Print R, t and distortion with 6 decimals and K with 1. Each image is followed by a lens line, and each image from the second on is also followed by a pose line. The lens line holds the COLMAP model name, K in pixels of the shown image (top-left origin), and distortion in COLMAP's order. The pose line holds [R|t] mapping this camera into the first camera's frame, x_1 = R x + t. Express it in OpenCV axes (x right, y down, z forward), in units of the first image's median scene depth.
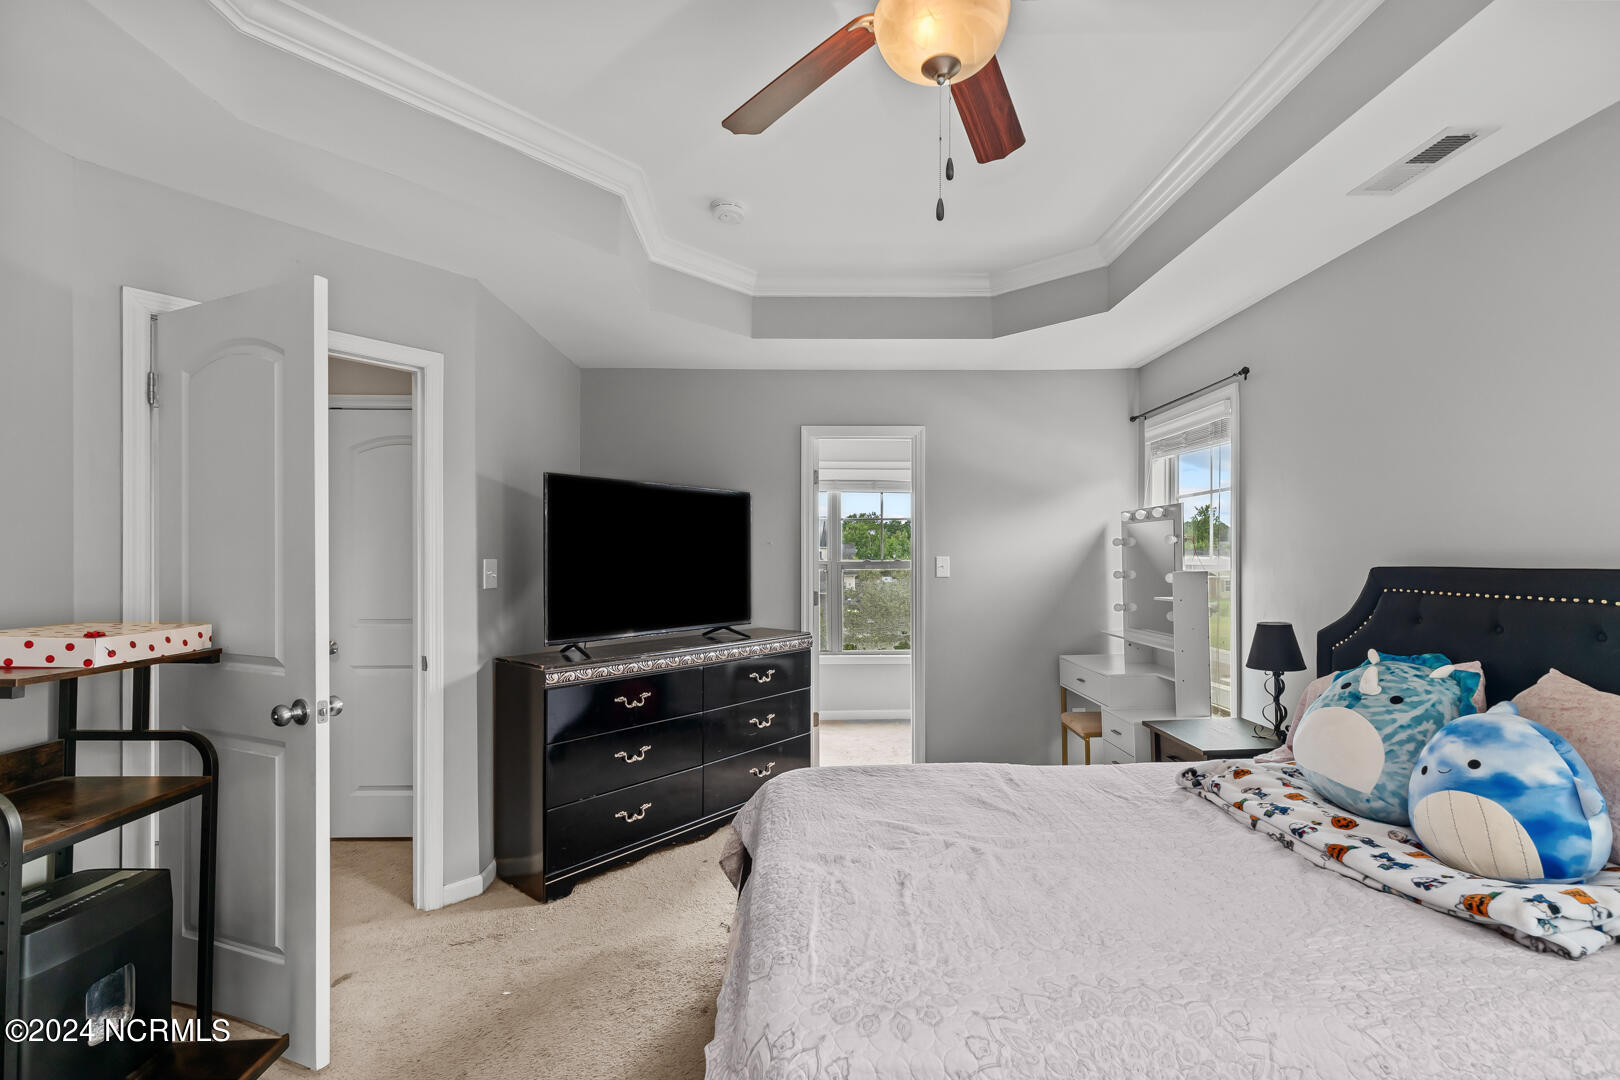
lens RADIAL K [[731.3, 0, 814.1], [0, 731.3, 554.0], [0, 0, 1]] dist [0.014206, -0.002883]
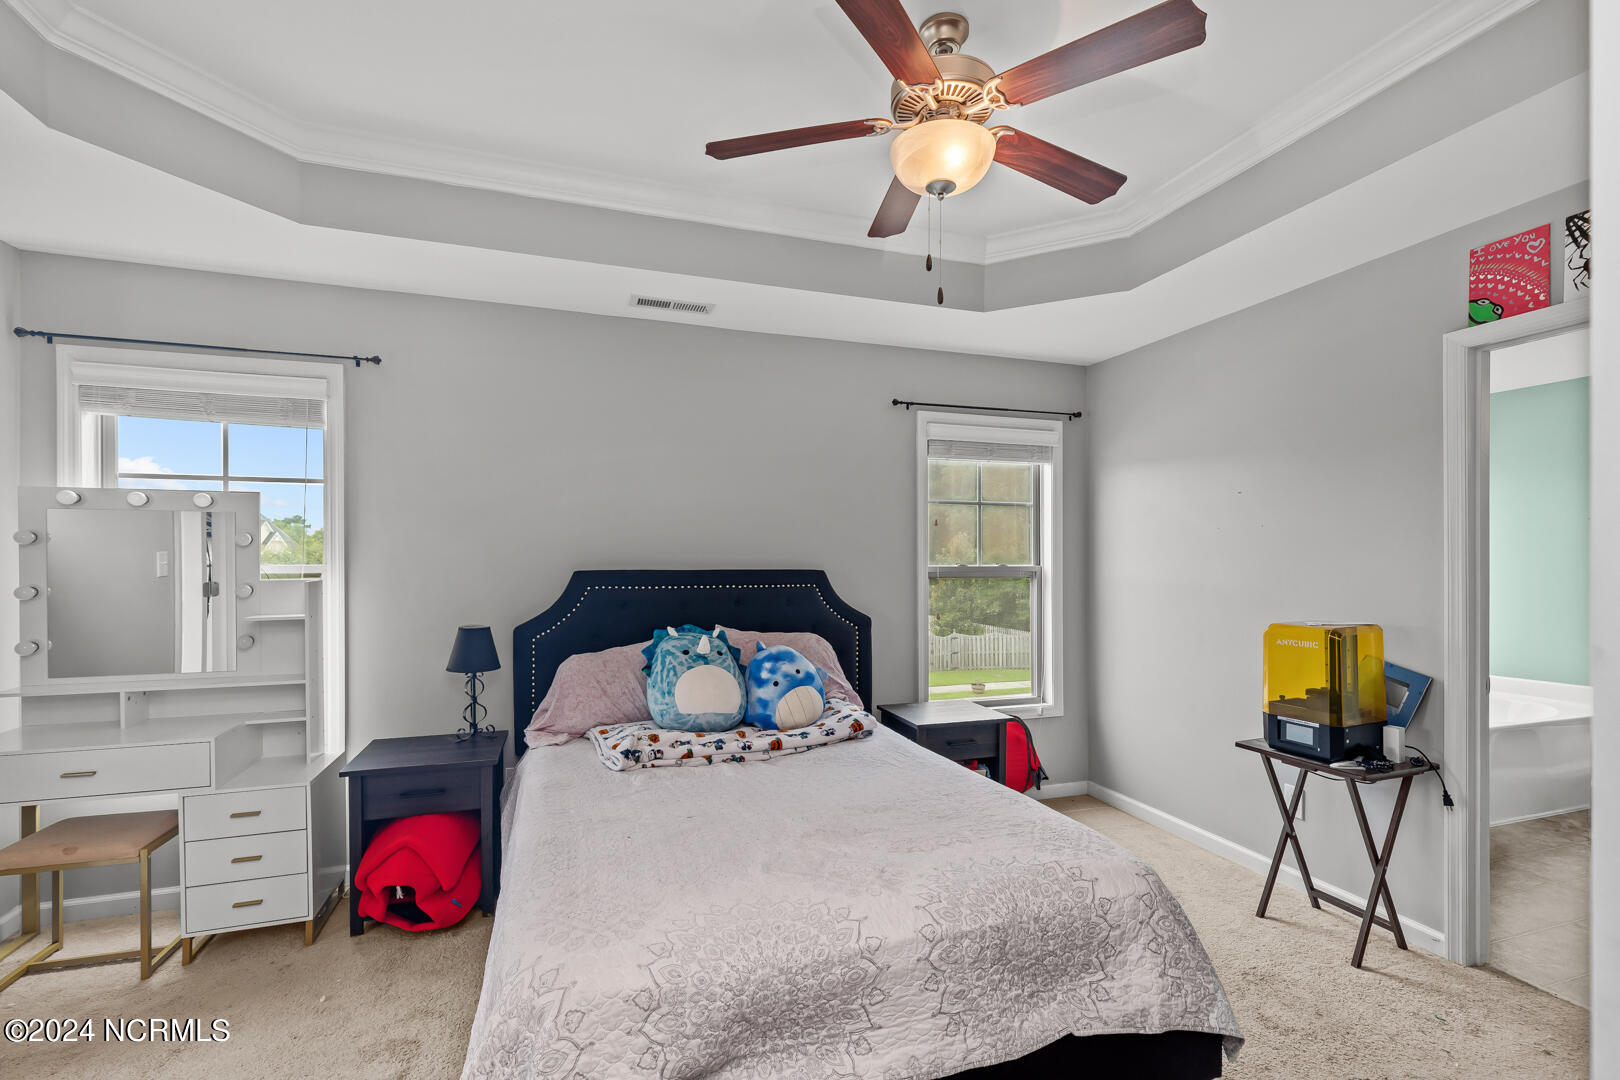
lens RADIAL K [[731.3, 0, 849.4], [0, 731.3, 558.5], [0, 0, 1]] dist [0.014206, -0.002883]
pose [[-0.310092, 0.008699, 0.950667, -0.612940], [-0.000866, 0.999955, -0.009433, 0.007750], [-0.950706, -0.003749, -0.310071, 0.947597]]
